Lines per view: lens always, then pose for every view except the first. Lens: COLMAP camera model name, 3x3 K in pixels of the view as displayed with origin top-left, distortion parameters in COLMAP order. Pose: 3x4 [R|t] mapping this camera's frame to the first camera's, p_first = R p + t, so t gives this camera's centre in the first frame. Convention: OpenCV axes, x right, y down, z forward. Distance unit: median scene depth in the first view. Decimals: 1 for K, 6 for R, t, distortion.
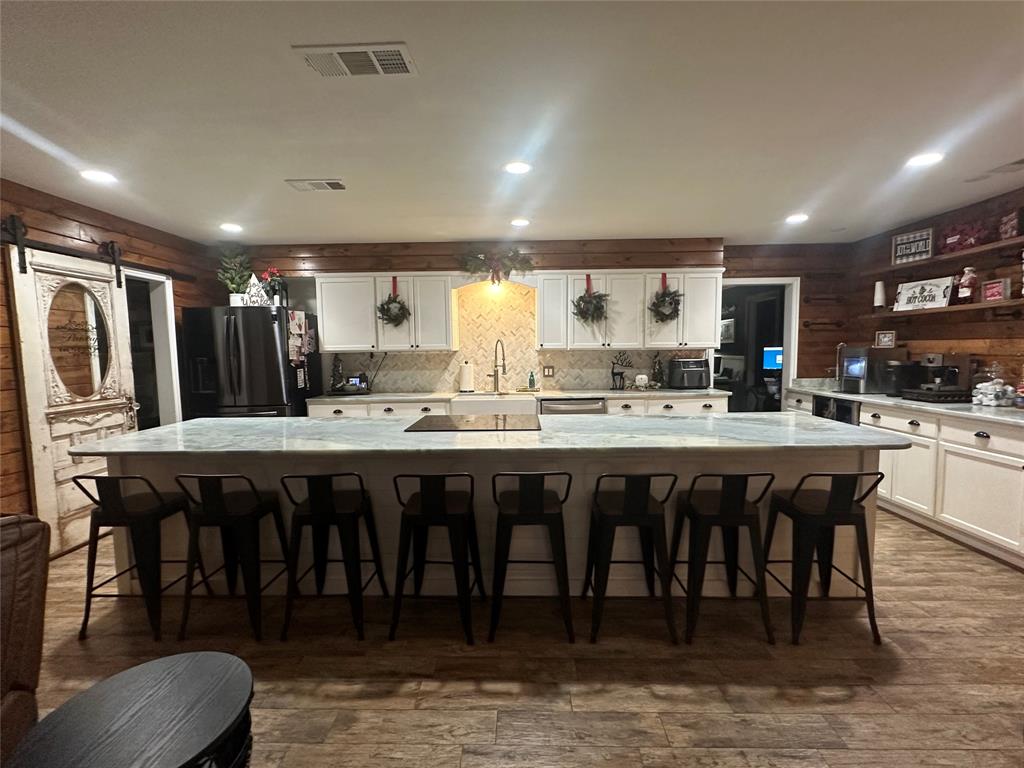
lens RADIAL K [[439.9, 0, 497.6], [0, 439.9, 374.9], [0, 0, 1]] dist [-0.004141, -0.000462]
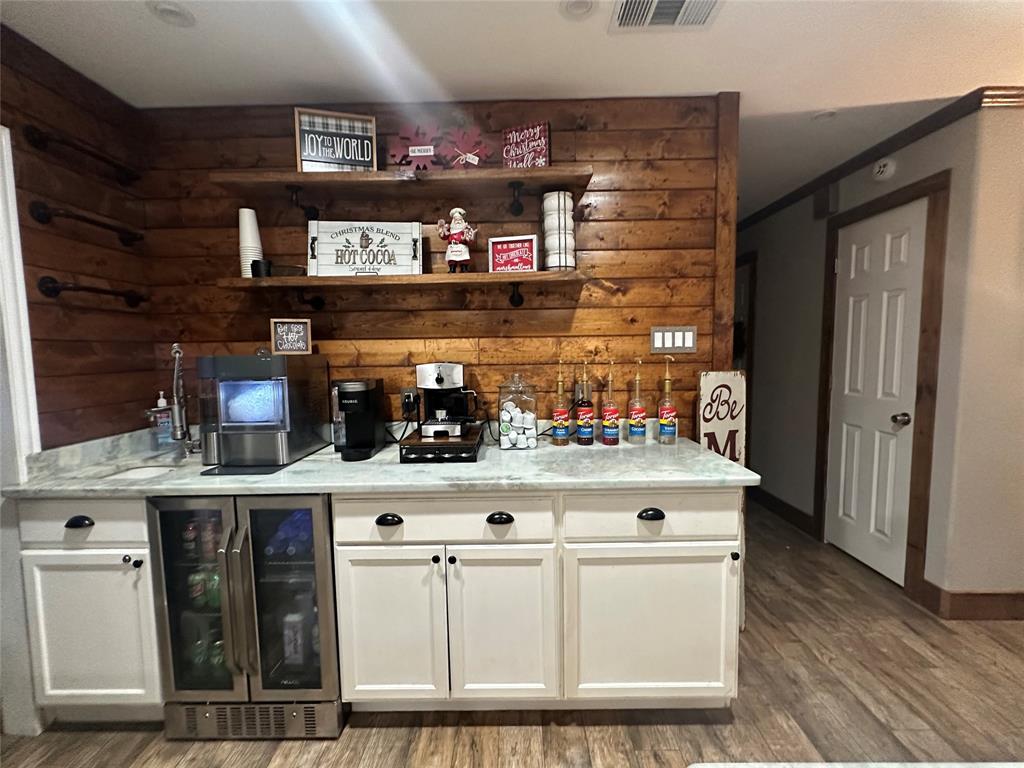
lens RADIAL K [[439.9, 0, 526.4], [0, 439.9, 386.8], [0, 0, 1]] dist [-0.004141, -0.000462]
pose [[-0.067028, -0.064599, 0.995658, 0.416965], [0.073654, 0.994859, 0.069505, -0.043517], [-0.995029, 0.077993, -0.061925, 0.810905]]
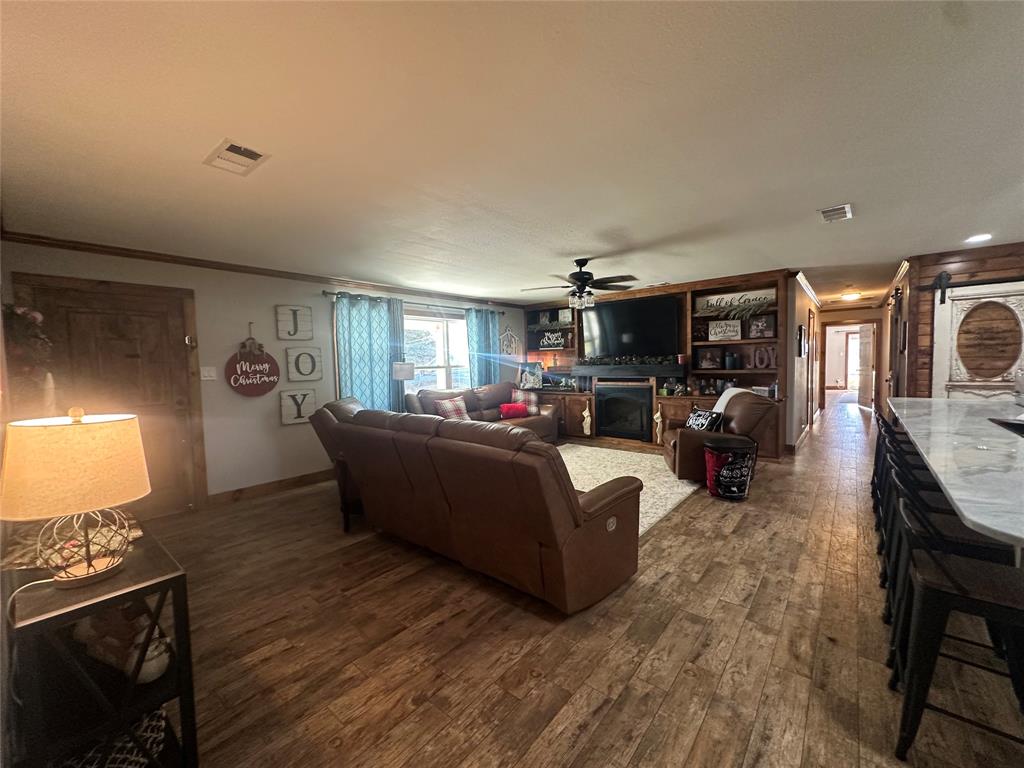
lens RADIAL K [[411.1, 0, 518.2], [0, 411.1, 380.0], [0, 0, 1]] dist [-0.000348, -0.000286]
pose [[-0.603299, 0.065699, -0.794804, 0.881003], [-0.023633, 0.994691, 0.100160, -0.033889], [0.797165, 0.079210, -0.598543, 0.430397]]
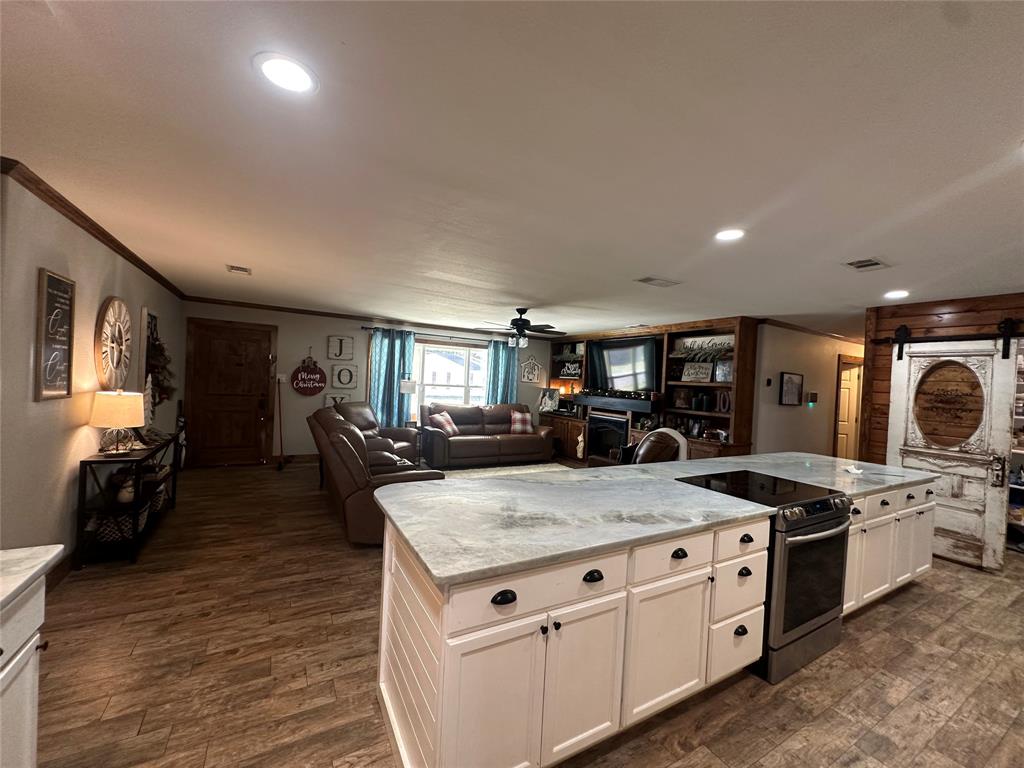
lens RADIAL K [[411.1, 0, 517.9], [0, 411.1, 382.8], [0, 0, 1]] dist [-0.000348, -0.000286]
pose [[-0.840096, -0.024850, -0.541868, 0.632531], [-0.077824, 0.994137, 0.075064, -0.103440], [0.536825, 0.105231, -0.837105, 1.037305]]
